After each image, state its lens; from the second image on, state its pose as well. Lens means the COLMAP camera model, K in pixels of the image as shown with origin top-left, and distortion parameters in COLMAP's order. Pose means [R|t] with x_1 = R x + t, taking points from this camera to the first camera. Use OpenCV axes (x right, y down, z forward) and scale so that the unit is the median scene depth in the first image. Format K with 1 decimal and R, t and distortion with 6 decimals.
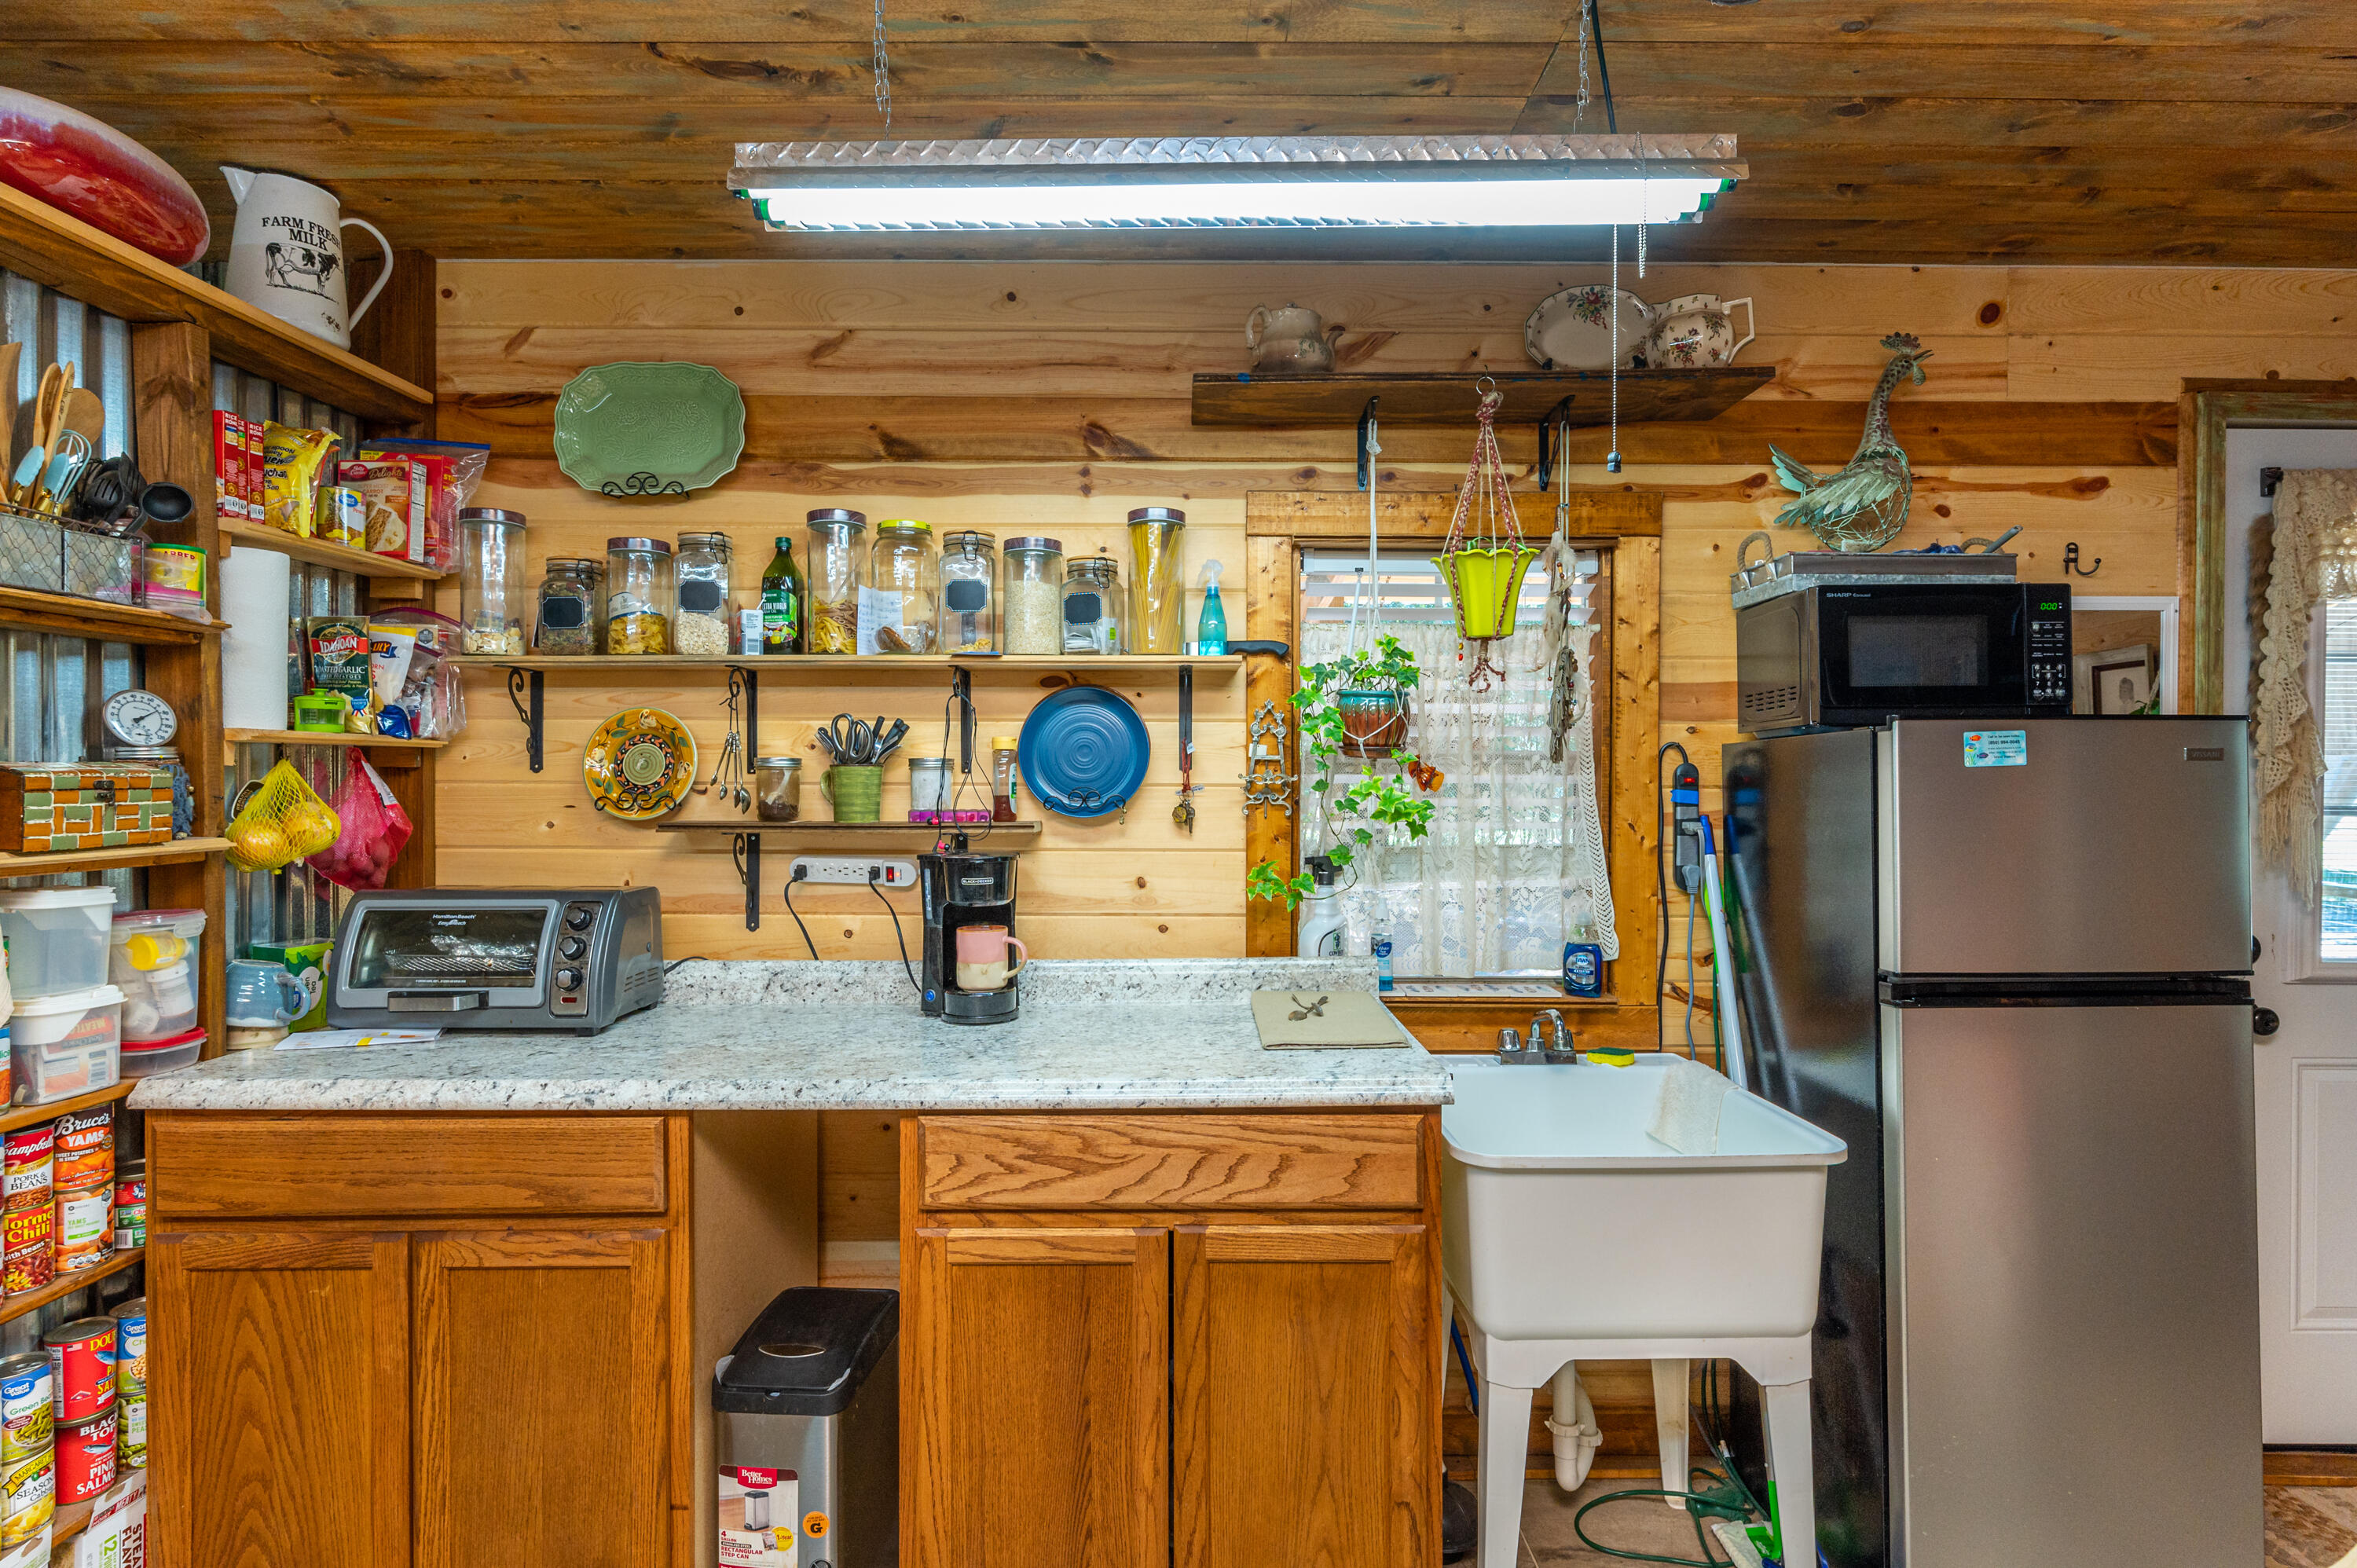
lens RADIAL K [[1177.0, 0, 1179.6], [0, 1177.0, 775.2], [0, 0, 1]] dist [0.001648, 0.000341]
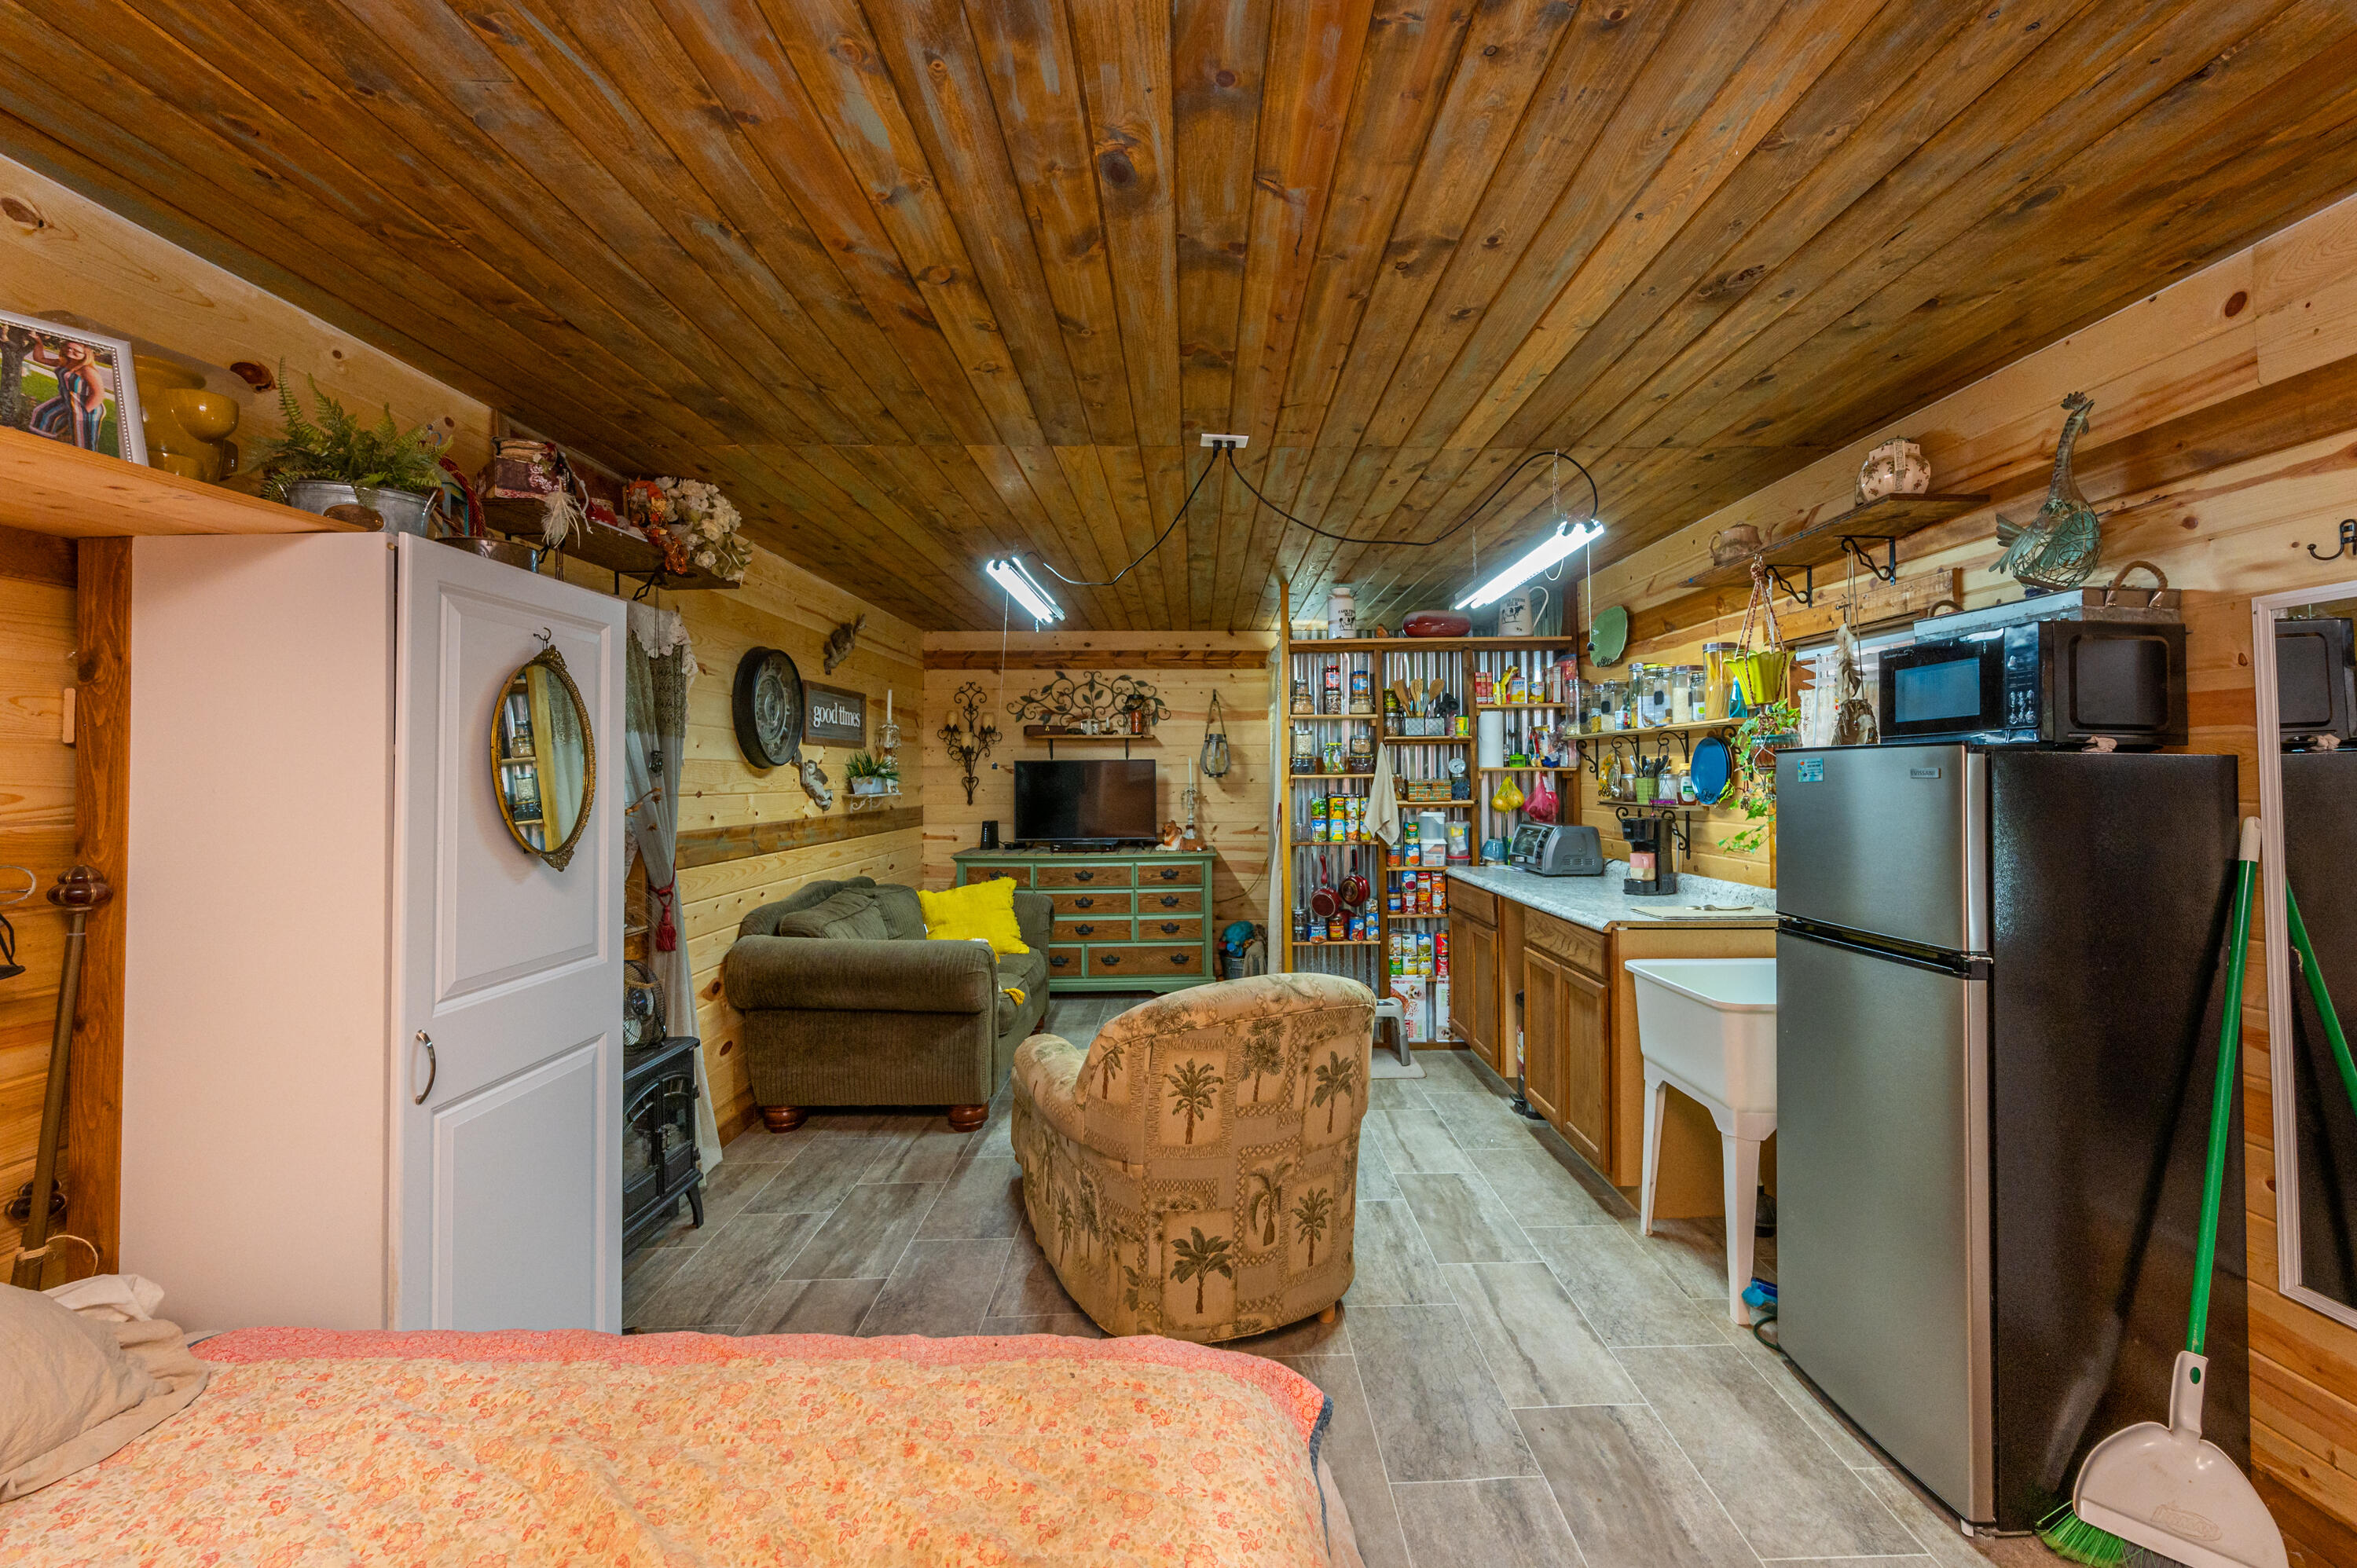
lens RADIAL K [[948.8, 0, 1180.7], [0, 948.8, 772.3], [0, 0, 1]] dist [-0.000047, -0.000009]
pose [[-0.012248, -0.005354, -0.999911, 1.921888], [0.002569, 0.999982, -0.005386, -0.014421], [0.999922, -0.002635, -0.012234, 0.203310]]
